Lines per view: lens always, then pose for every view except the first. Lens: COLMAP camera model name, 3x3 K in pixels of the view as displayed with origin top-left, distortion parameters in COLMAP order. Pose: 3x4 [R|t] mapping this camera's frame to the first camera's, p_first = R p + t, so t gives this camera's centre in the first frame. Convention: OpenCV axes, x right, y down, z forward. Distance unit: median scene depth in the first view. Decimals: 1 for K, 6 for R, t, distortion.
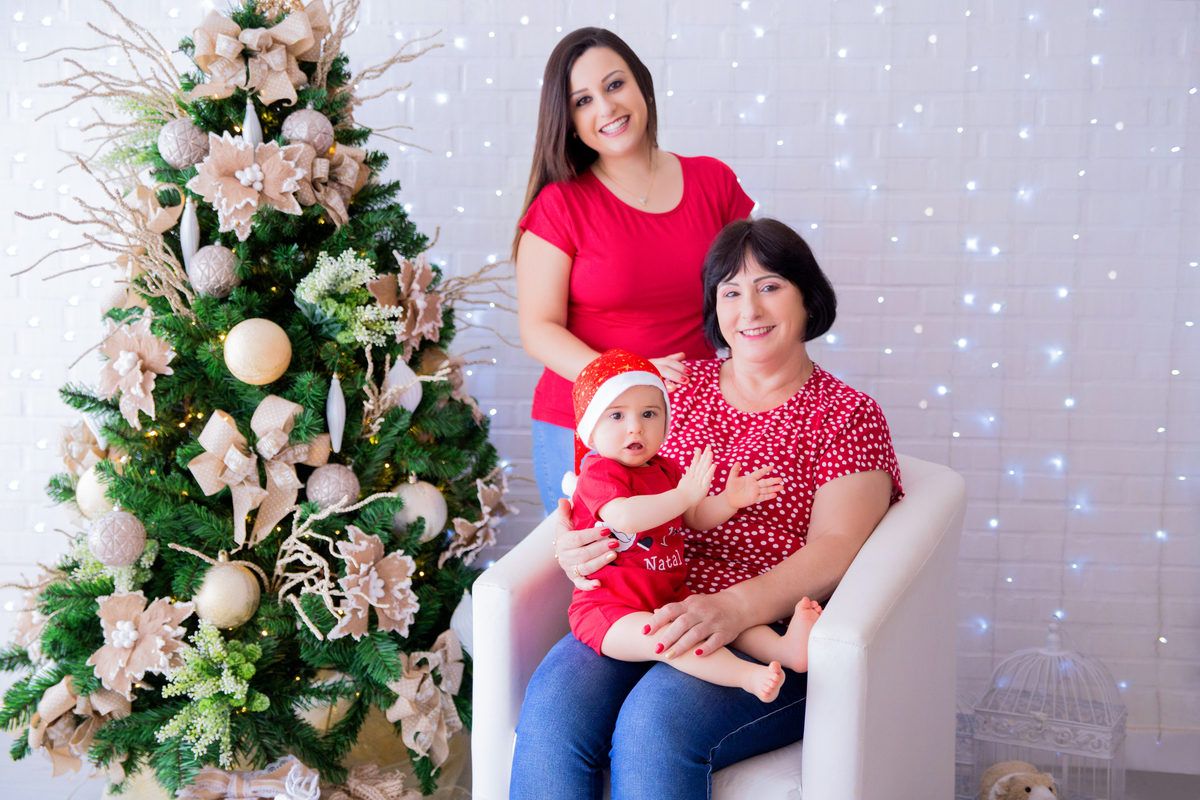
lens RADIAL K [[1606.9, 0, 595.5], [0, 1606.9, 402.2], [0, 0, 1]] dist [0.067443, 0.088455]
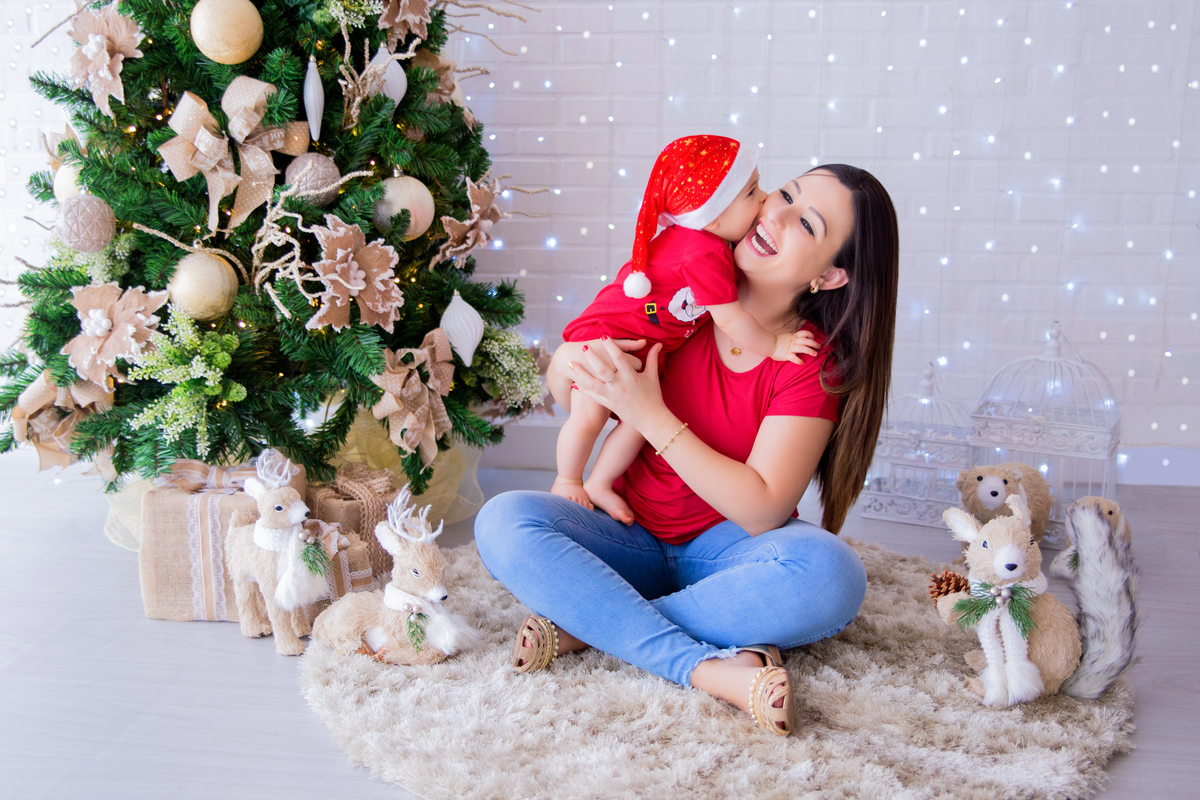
lens RADIAL K [[1285.0, 0, 596.8], [0, 1285.0, 400.0], [0, 0, 1]] dist [-0.038849, 0.128281]
pose [[0.999795, -0.001074, -0.020238, 0.021300], [0.003205, 0.994408, 0.105558, 0.104964], [0.020011, -0.105602, 0.994207, 0.232062]]
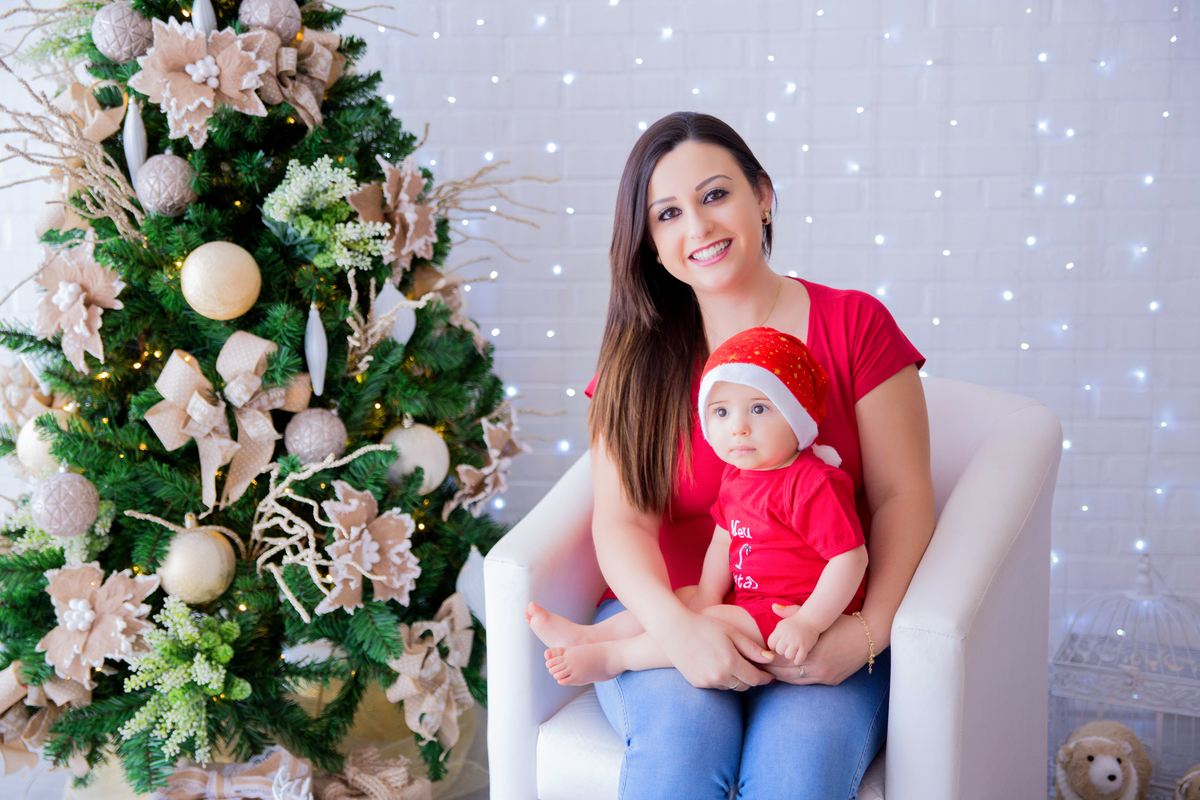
lens RADIAL K [[1649.8, 0, 596.8], [0, 1649.8, 400.8], [0, 0, 1]] dist [0.086149, 0.068621]
pose [[0.999713, -0.023644, 0.003788, -0.015733], [0.023282, 0.996759, 0.077001, -0.030422], [-0.005596, -0.076891, 0.997024, 0.118928]]
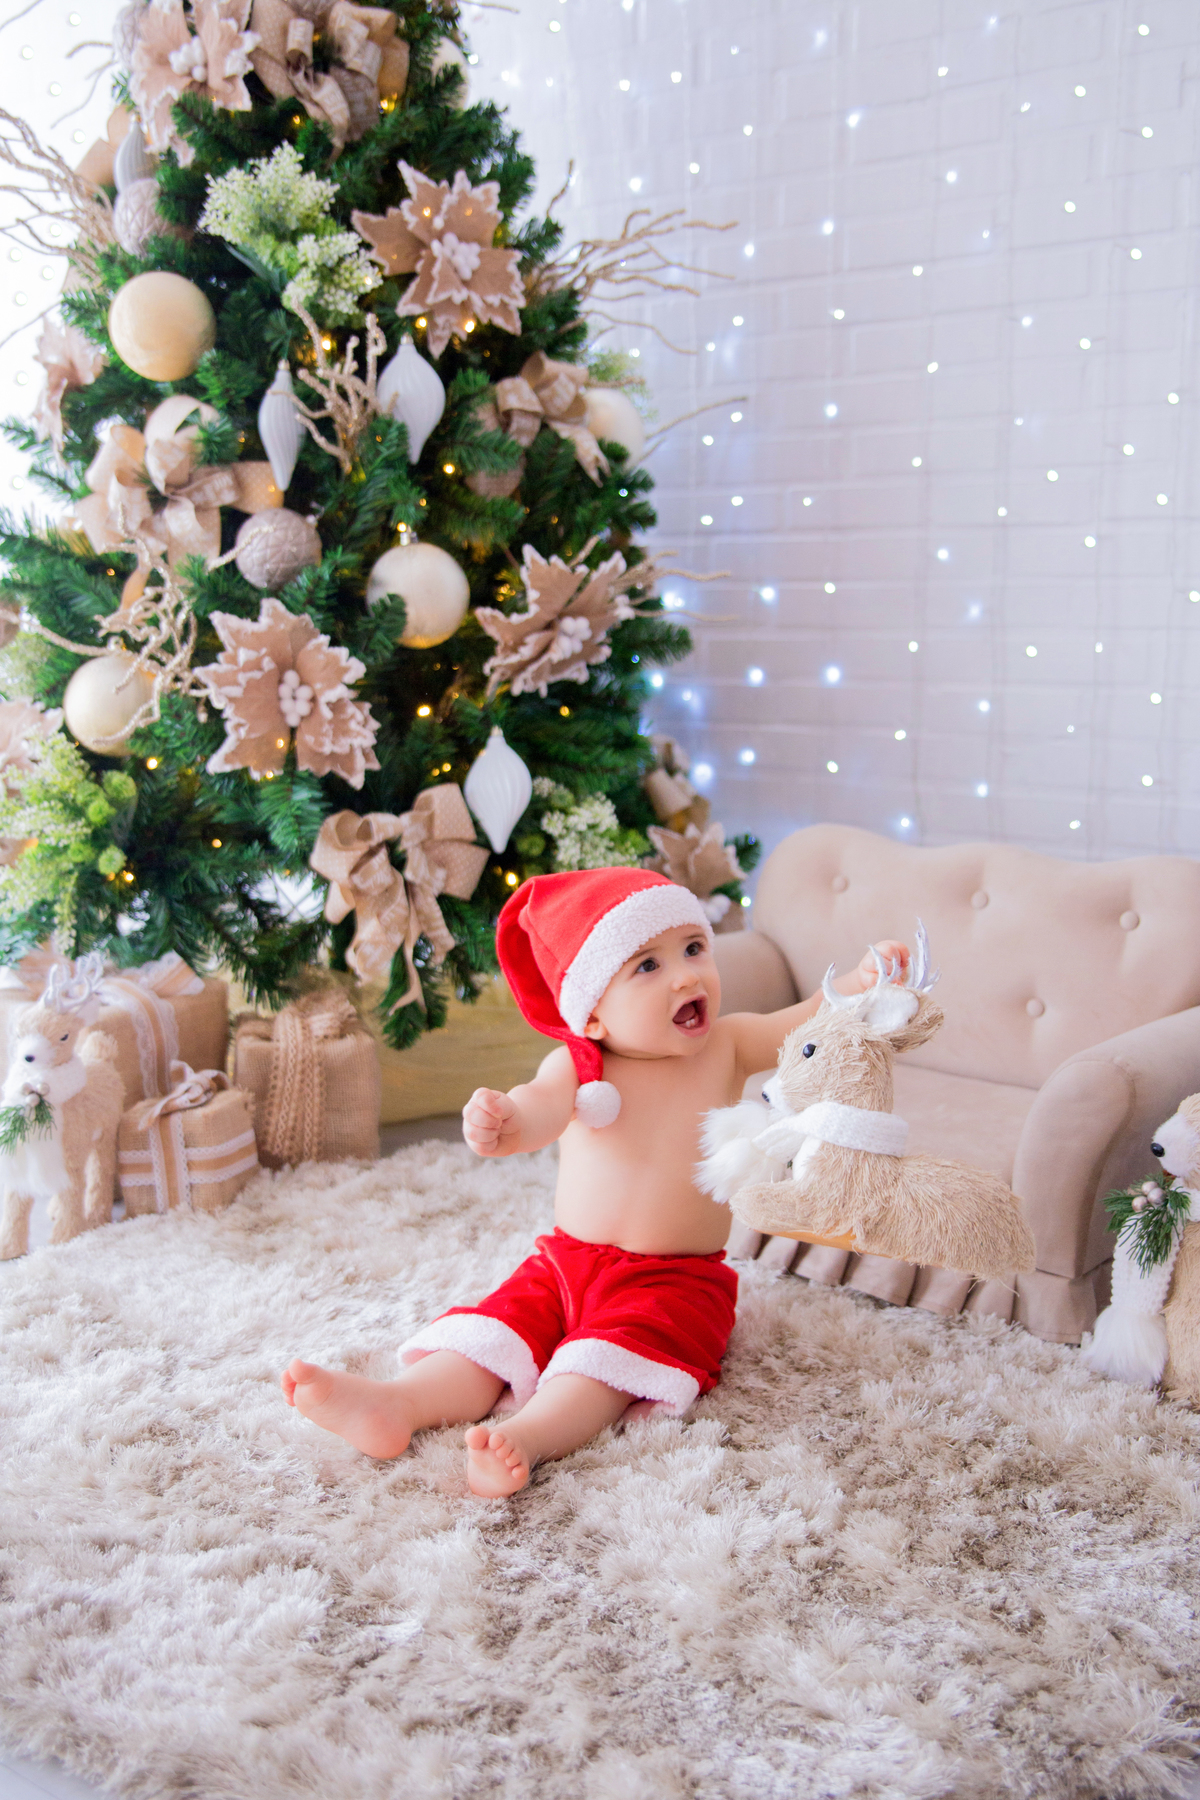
lens RADIAL K [[1810.1, 0, 598.2], [0, 1810.1, 900.6], [0, 0, 1]] dist [-0.026731, 0.097161]
pose [[0.857872, 0.068324, -0.509302, 0.314858], [-0.033192, 0.996419, 0.077764, 0.132149], [0.512791, -0.049807, 0.857067, 0.454142]]
